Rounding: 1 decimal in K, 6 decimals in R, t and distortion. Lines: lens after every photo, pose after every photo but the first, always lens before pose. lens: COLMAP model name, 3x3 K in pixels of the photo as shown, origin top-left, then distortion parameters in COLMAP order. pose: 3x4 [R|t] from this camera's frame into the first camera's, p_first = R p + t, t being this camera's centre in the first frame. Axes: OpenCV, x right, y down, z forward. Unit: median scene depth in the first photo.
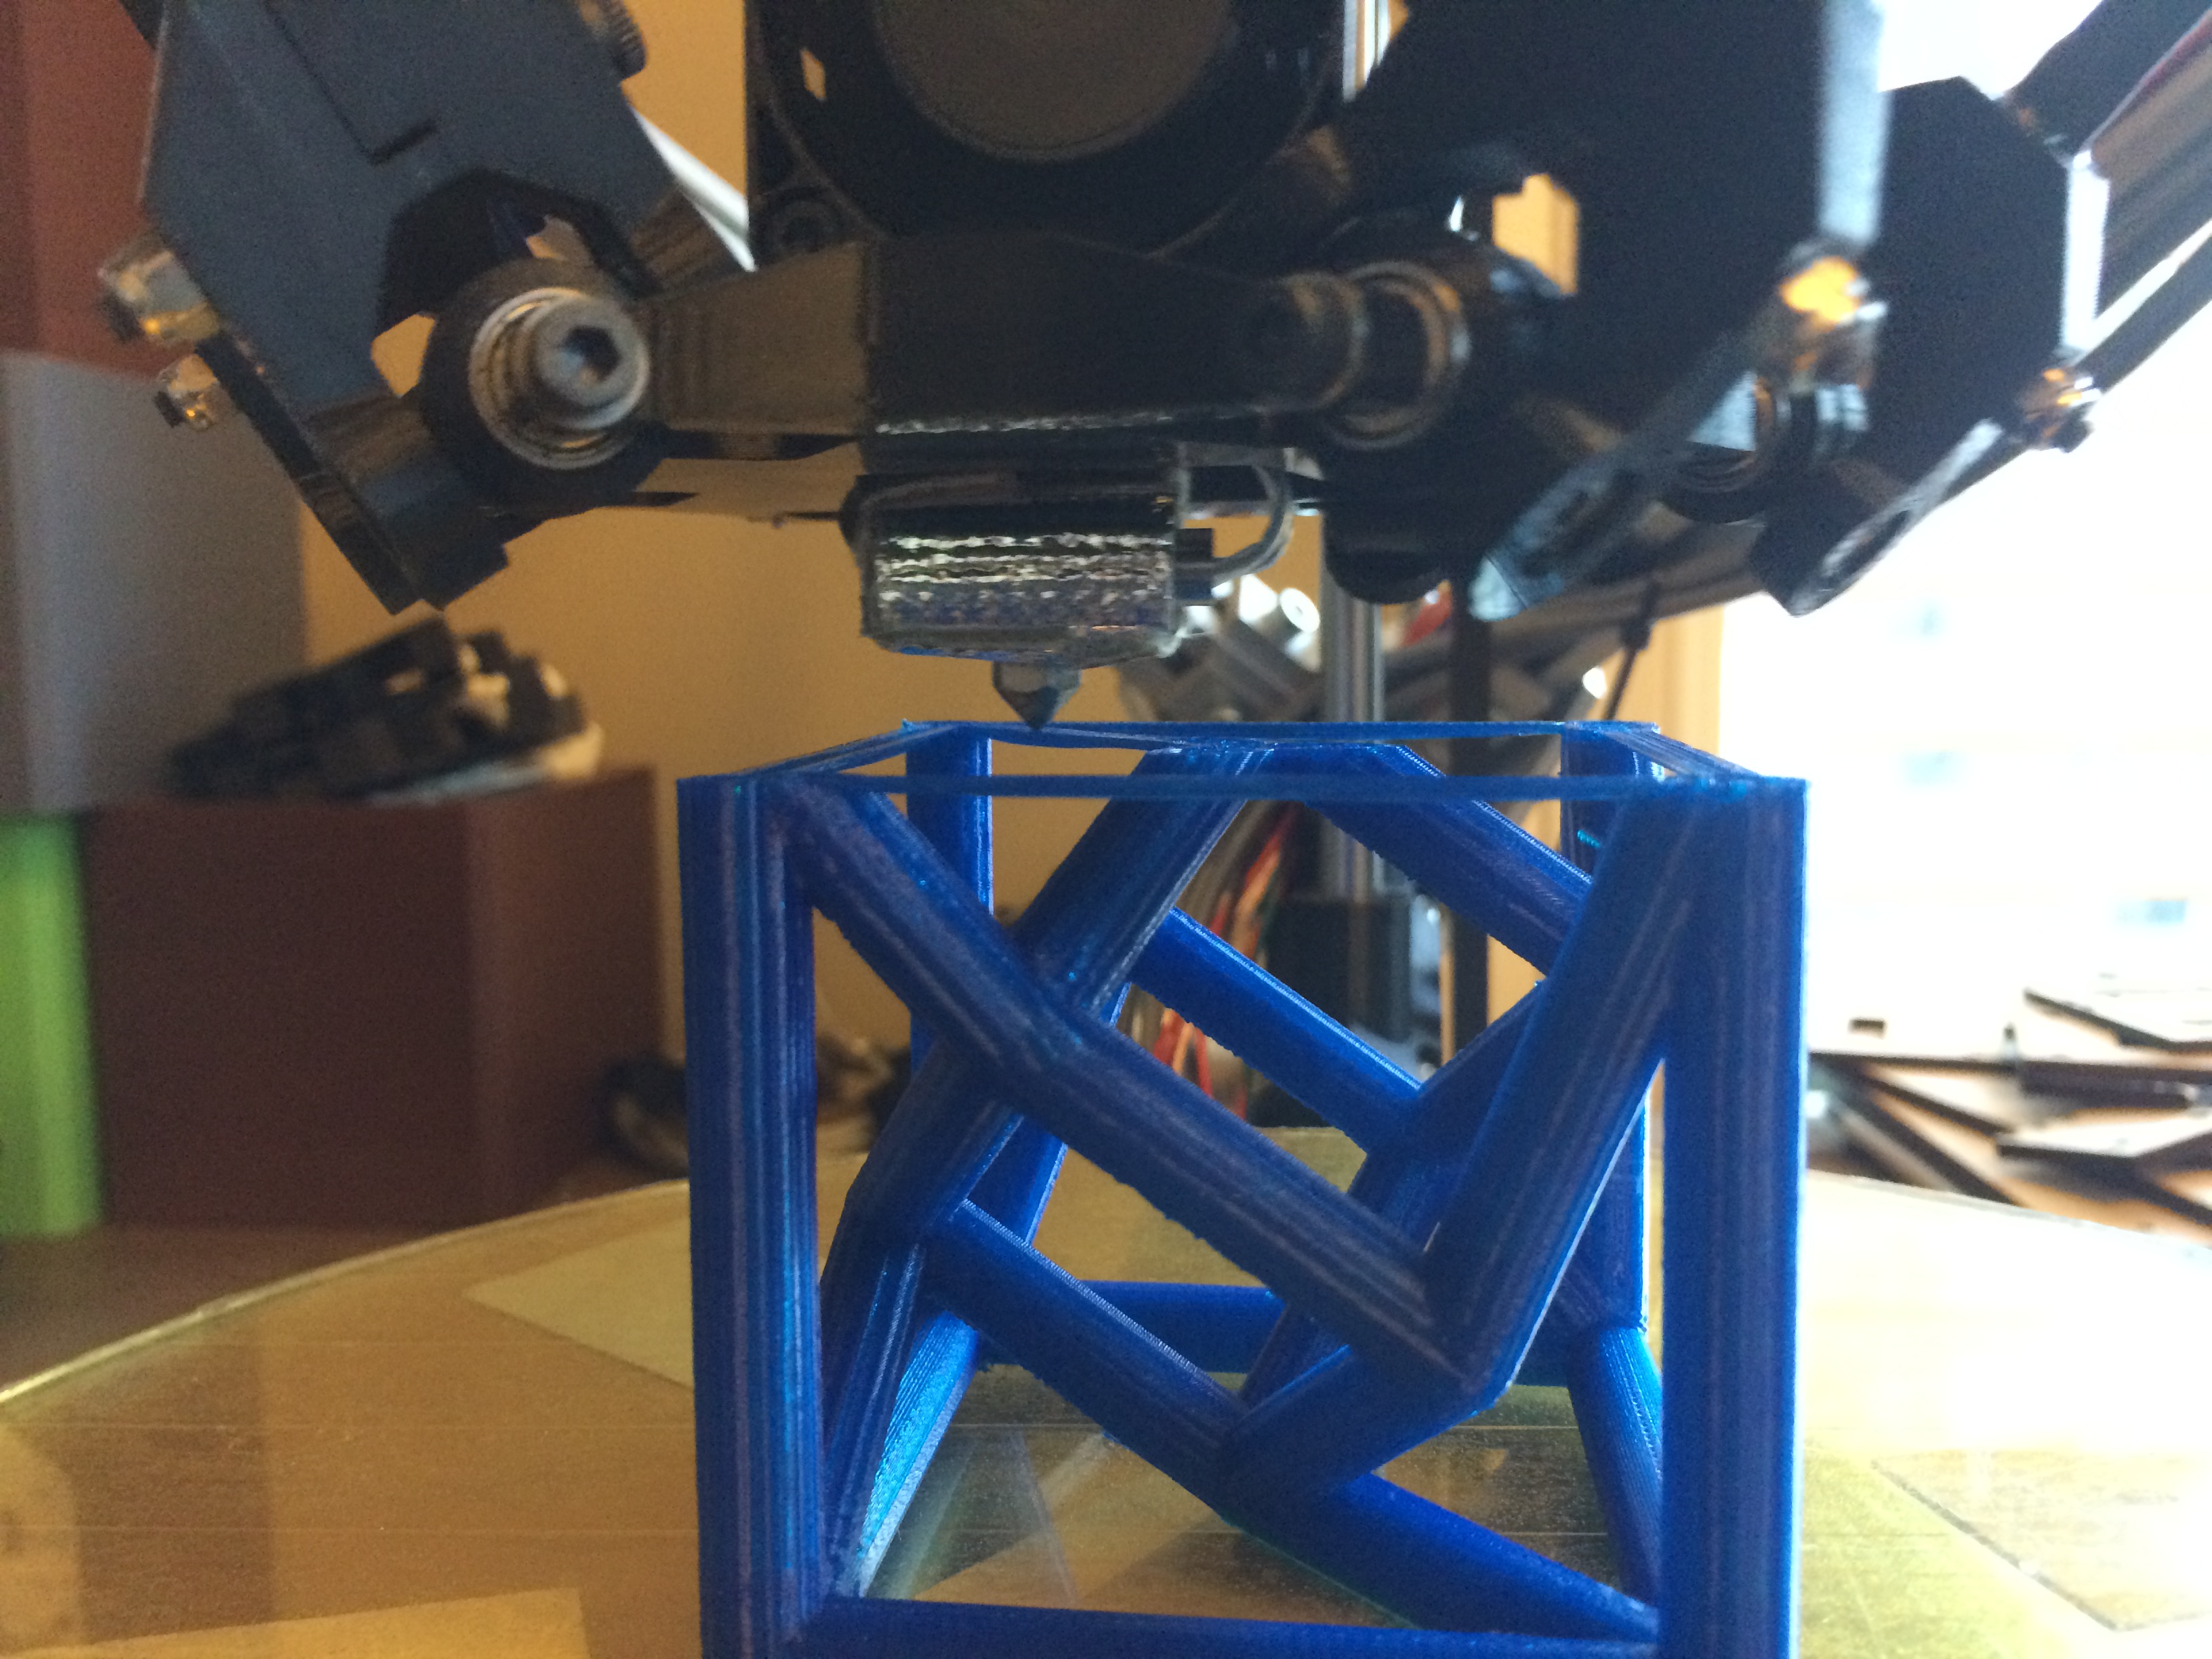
lens RADIAL K [[1866.2, 0, 1098.7], [0, 1866.2, 826.9], [0, 0, 1]] dist [-0.005245, -0.025685]
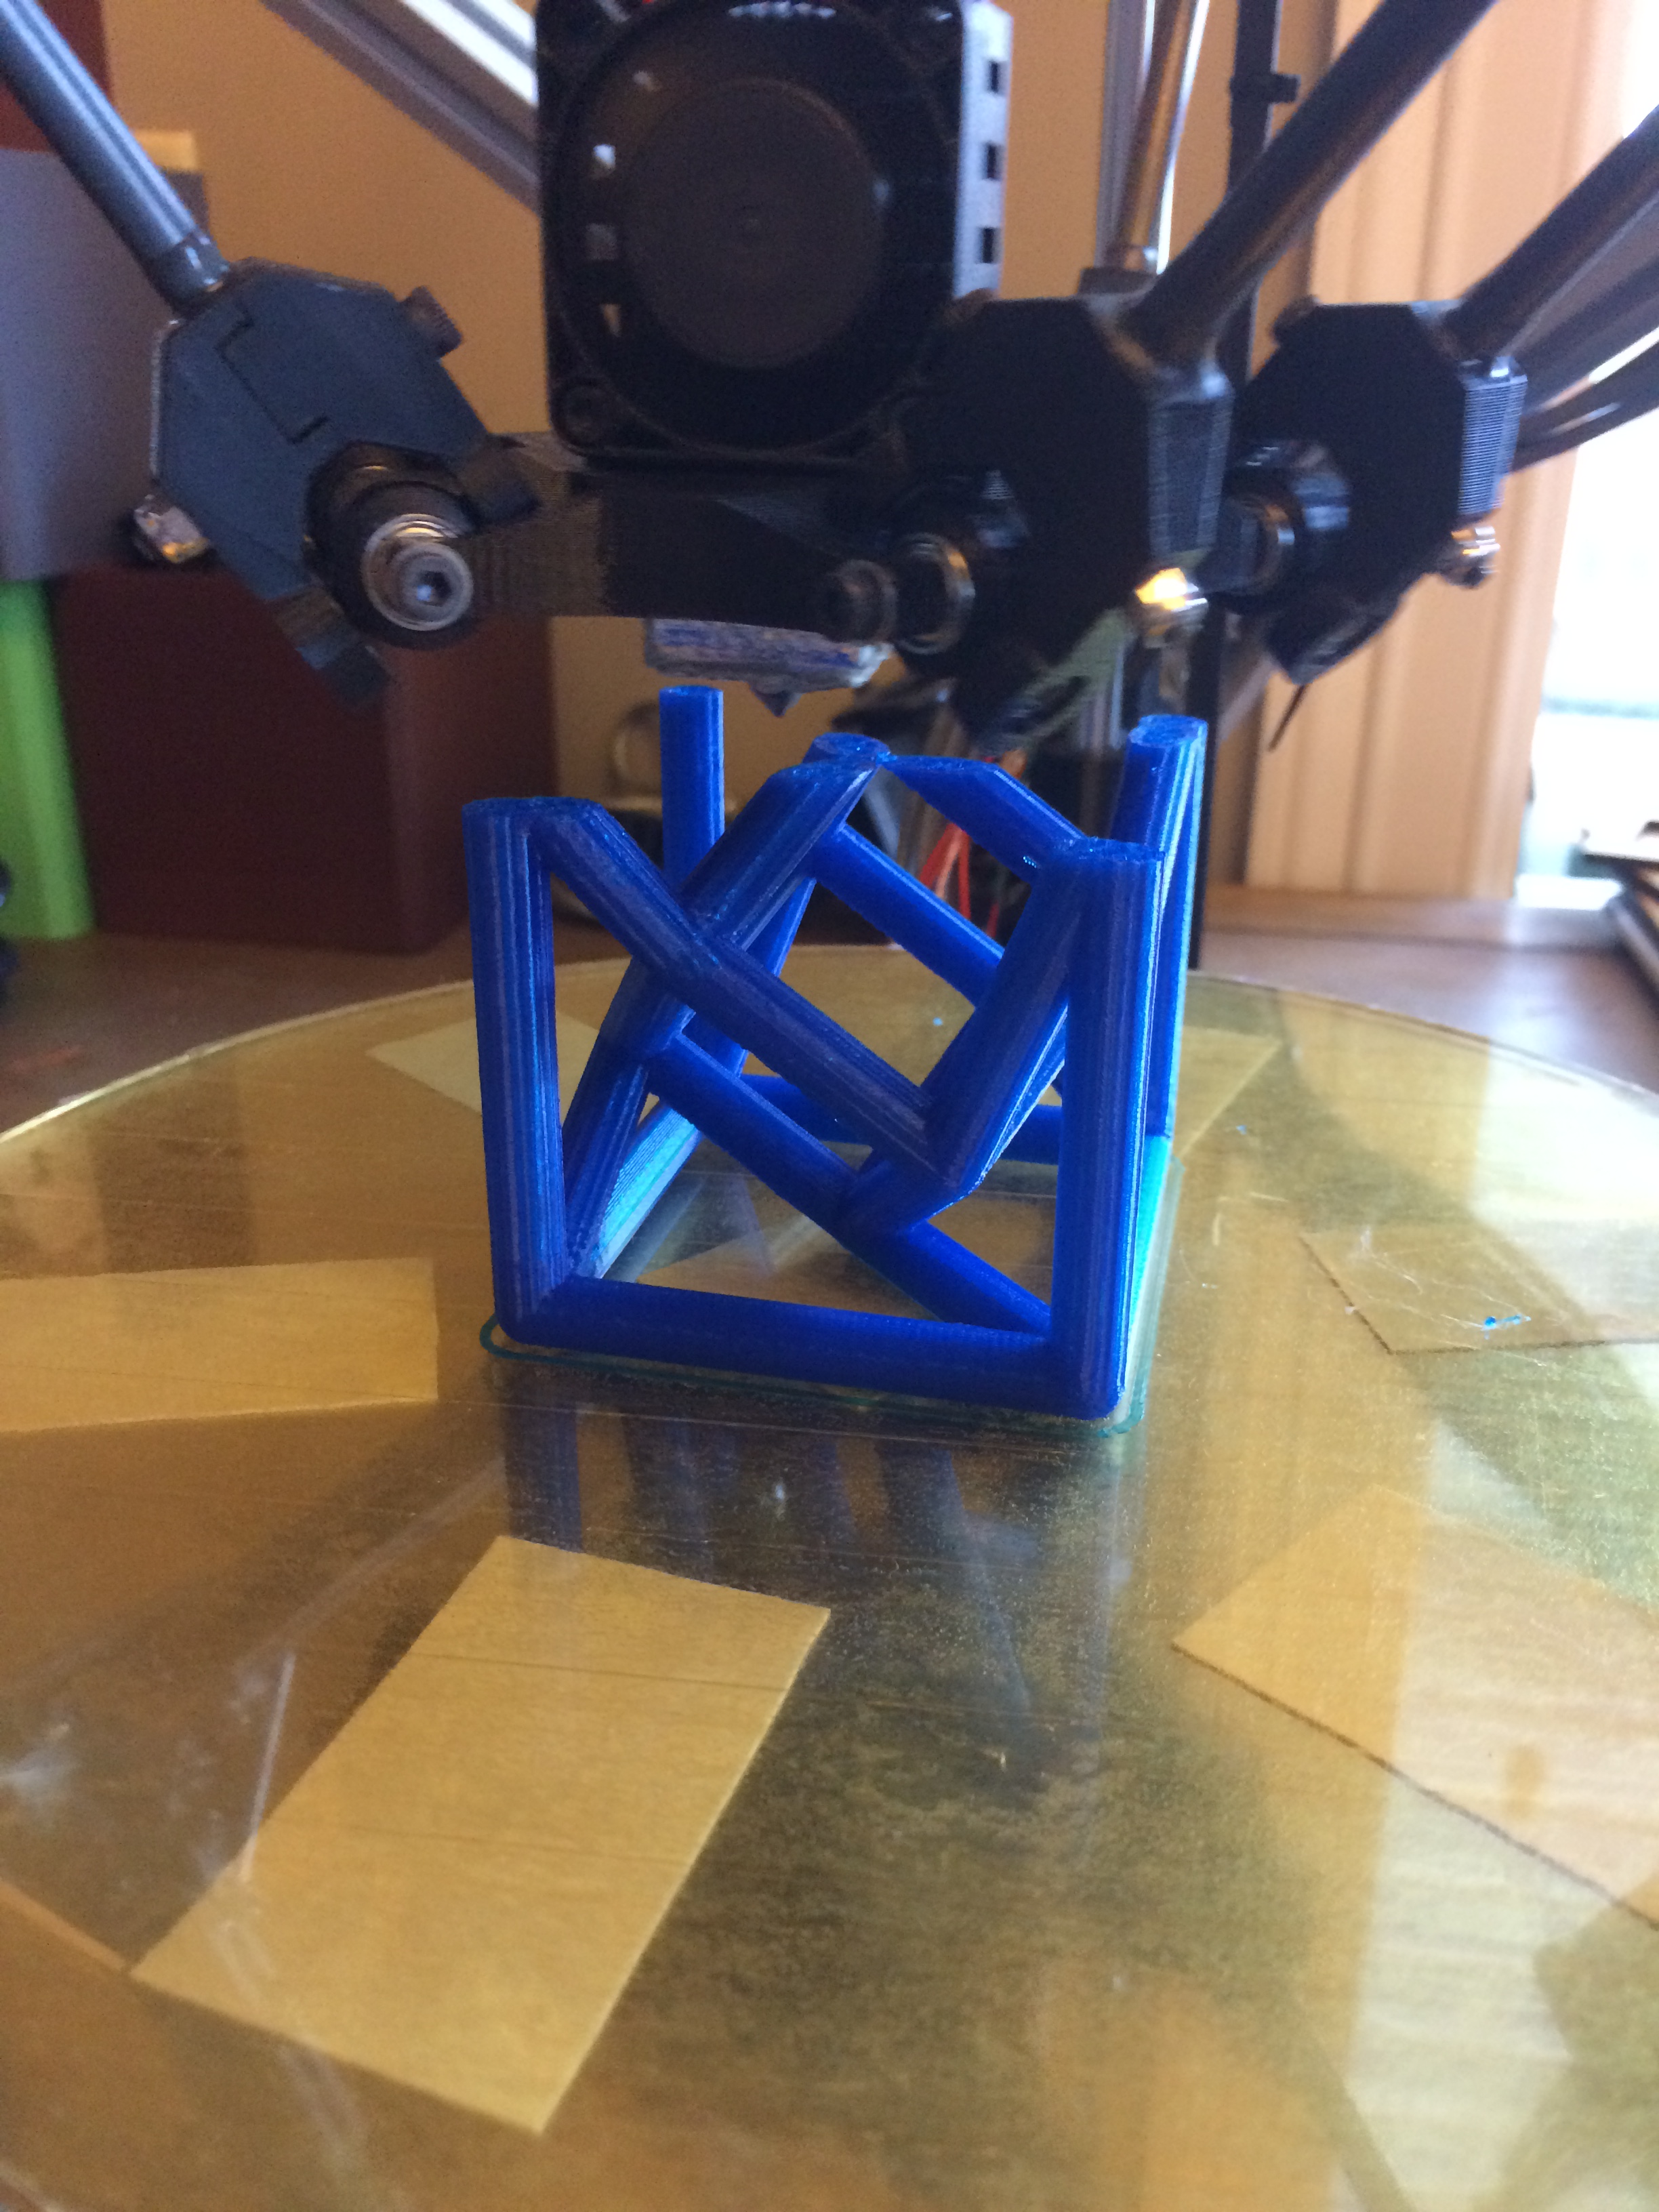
lens RADIAL K [[1866.2, 0, 835.9], [0, 1866.2, 1105.6], [0, 0, 1]] dist [-0.005245, -0.025685]
pose [[0.993782, 0.061395, -0.092881, 0.200589], [-0.030436, 0.952251, 0.303796, -0.207404], [0.107098, -0.299080, 0.948199, -0.429765]]
